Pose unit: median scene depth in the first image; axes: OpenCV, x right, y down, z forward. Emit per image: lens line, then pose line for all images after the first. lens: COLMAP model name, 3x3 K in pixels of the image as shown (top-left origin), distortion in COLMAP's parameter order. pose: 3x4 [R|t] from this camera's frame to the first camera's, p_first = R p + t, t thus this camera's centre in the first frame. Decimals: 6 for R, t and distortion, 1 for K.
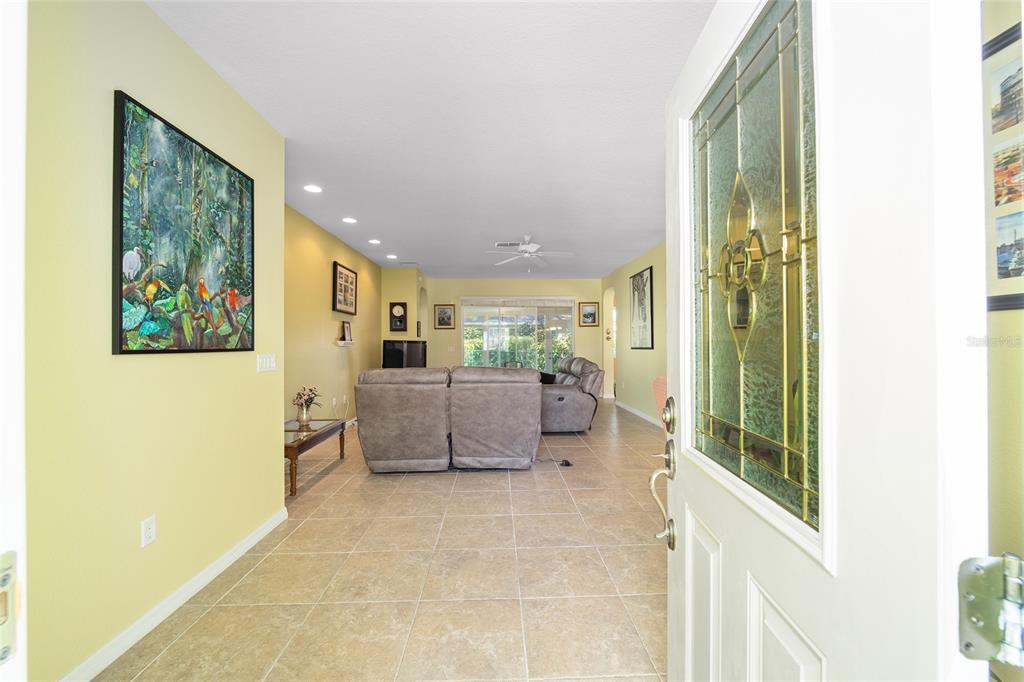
lens RADIAL K [[417.7, 0, 506.7], [0, 417.7, 342.7], [0, 0, 1]] dist [-0.021125, 0.001334]
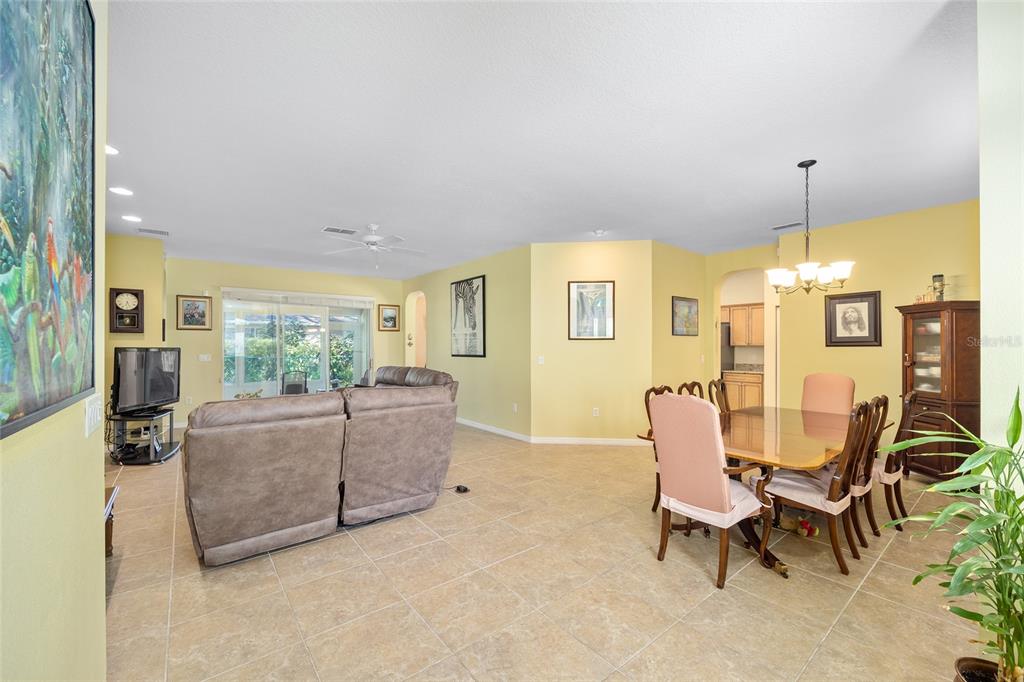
lens RADIAL K [[417.7, 0, 513.6], [0, 417.7, 343.8], [0, 0, 1]] dist [-0.021125, 0.001334]
pose [[0.798766, 0.005407, 0.601618, -0.346983], [-0.004814, 0.999985, -0.002596, -0.024257], [-0.601623, -0.000822, 0.798780, 0.243558]]
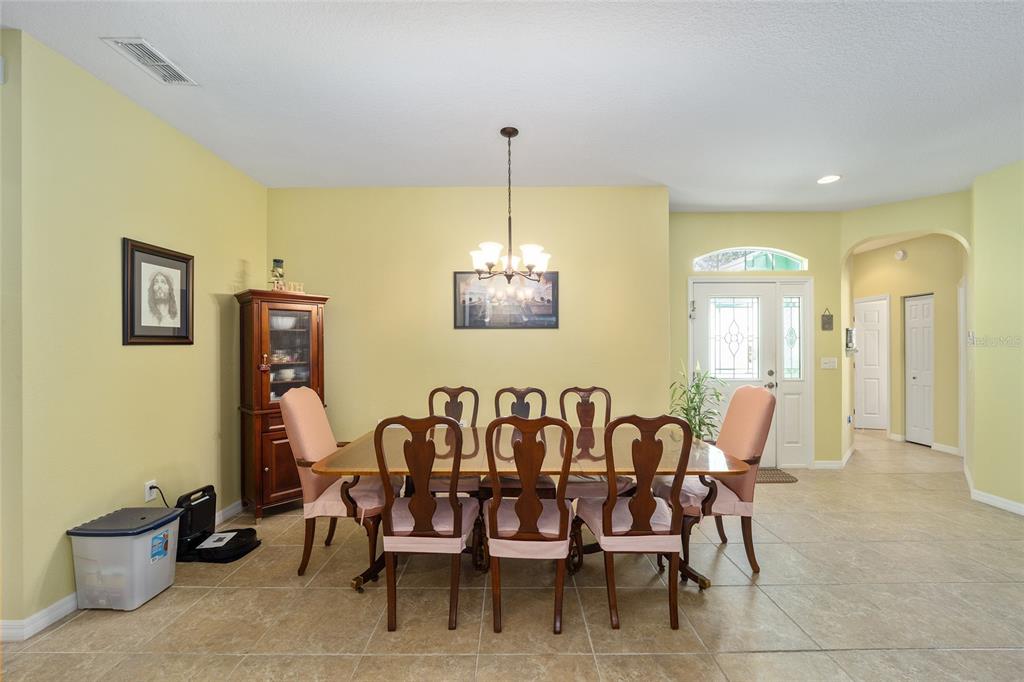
lens RADIAL K [[417.7, 0, 514.5], [0, 417.7, 343.9], [0, 0, 1]] dist [-0.021125, 0.001334]
pose [[-0.999931, 0.008167, 0.008404, 0.617214], [0.008056, 0.999880, -0.013219, -0.015113], [-0.008511, -0.013150, -0.999877, 1.254015]]
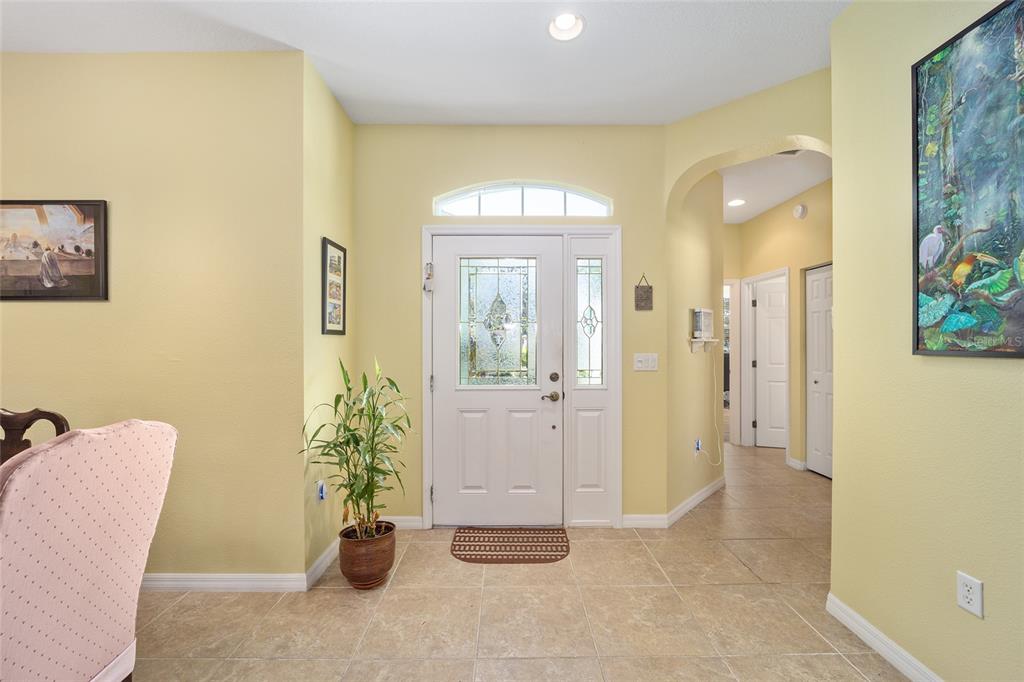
lens RADIAL K [[417.7, 0, 513.6], [0, 417.7, 339.7], [0, 0, 1]] dist [-0.021125, 0.001334]
pose [[-0.999963, 0.006356, -0.005855, -0.019469], [0.006446, 0.999859, -0.015523, 0.001474], [0.005756, -0.015560, -0.999862, 0.827962]]
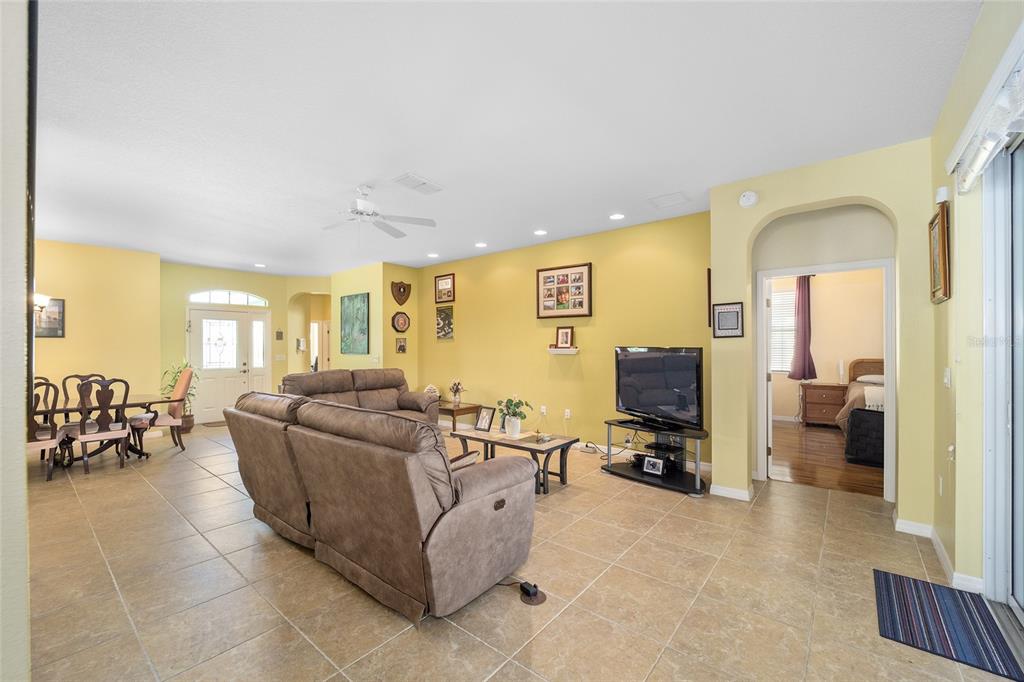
lens RADIAL K [[417.7, 0, 515.1], [0, 417.7, 347.4], [0, 0, 1]] dist [-0.021125, 0.001334]
pose [[-0.644099, 0.009580, -0.764882, 0.599123], [0.011947, 0.999926, 0.002463, -0.014079], [0.764849, -0.007552, -0.644165, 2.395370]]
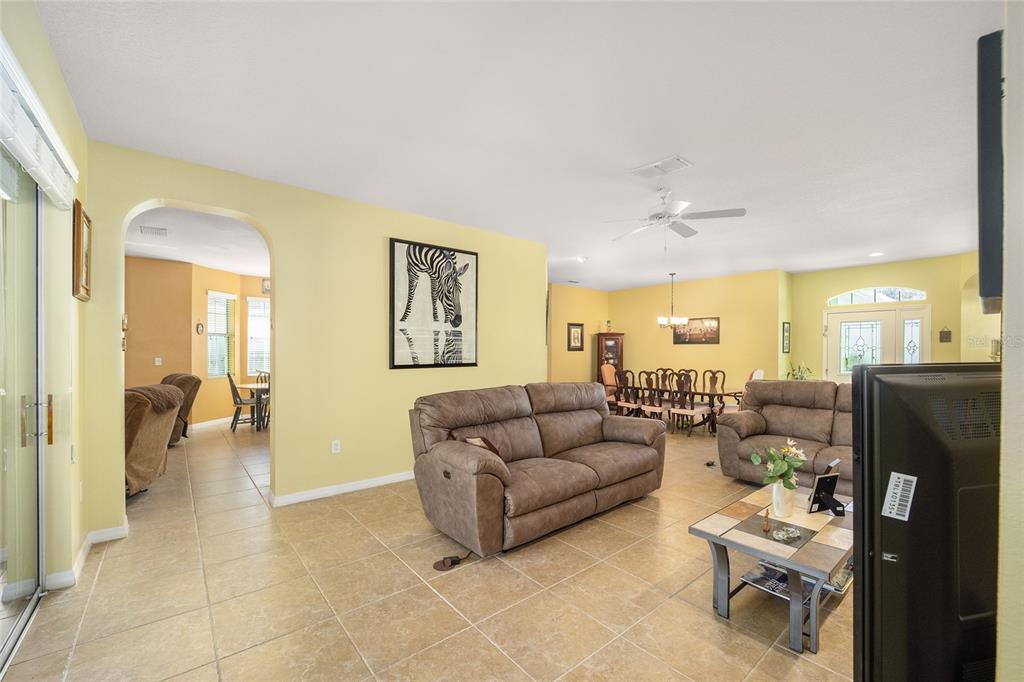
lens RADIAL K [[417.7, 0, 510.3], [0, 417.7, 352.3], [0, 0, 1]] dist [-0.021125, 0.001334]
pose [[-0.619023, -0.000853, 0.785373, -0.459099], [-0.004979, 0.999984, -0.002838, -0.010748], [-0.785357, -0.005667, -0.619017, 2.376723]]
